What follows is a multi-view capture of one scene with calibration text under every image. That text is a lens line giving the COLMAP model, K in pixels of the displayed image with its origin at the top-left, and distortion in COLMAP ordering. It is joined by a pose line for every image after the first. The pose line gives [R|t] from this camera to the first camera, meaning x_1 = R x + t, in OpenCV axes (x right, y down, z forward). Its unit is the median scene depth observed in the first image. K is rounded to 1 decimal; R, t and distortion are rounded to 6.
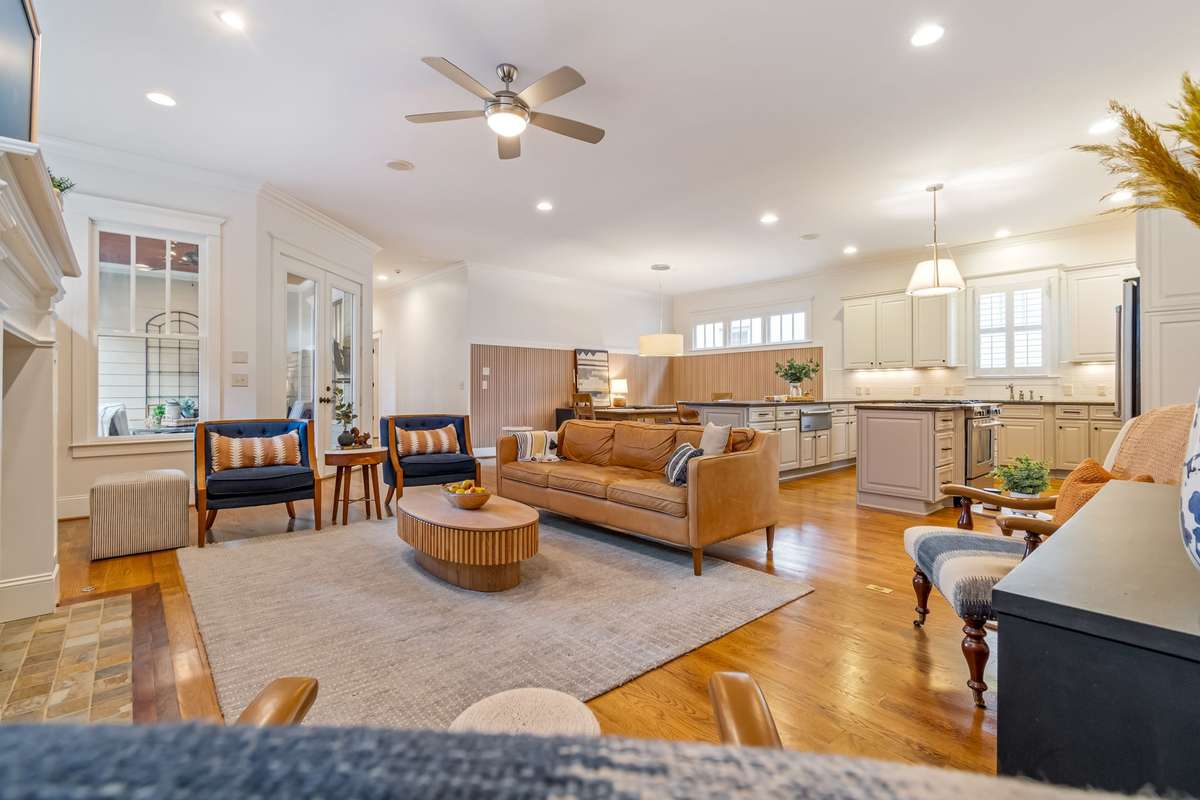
lens RADIAL K [[541.9, 0, 598.4], [0, 541.9, 389.2], [0, 0, 1]] dist [0.002462, 0.000312]
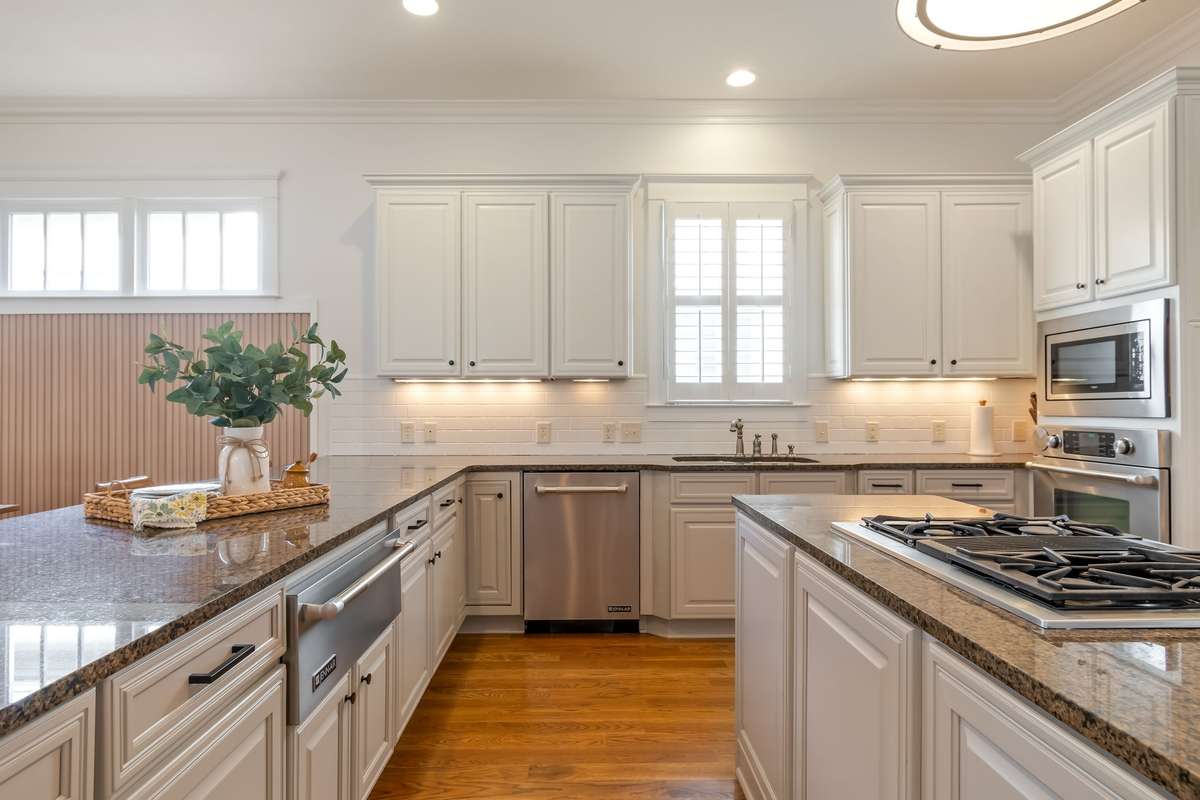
lens RADIAL K [[668.0, 0, 594.0], [0, 668.0, 403.4], [0, 0, 1]] dist [0.001192, 0.000769]
pose [[0.647470, 0.002361, 0.762088, 0.243850], [-0.001266, 0.999997, -0.002023, -0.021080], [-0.762090, 0.000345, 0.647471, 0.704116]]
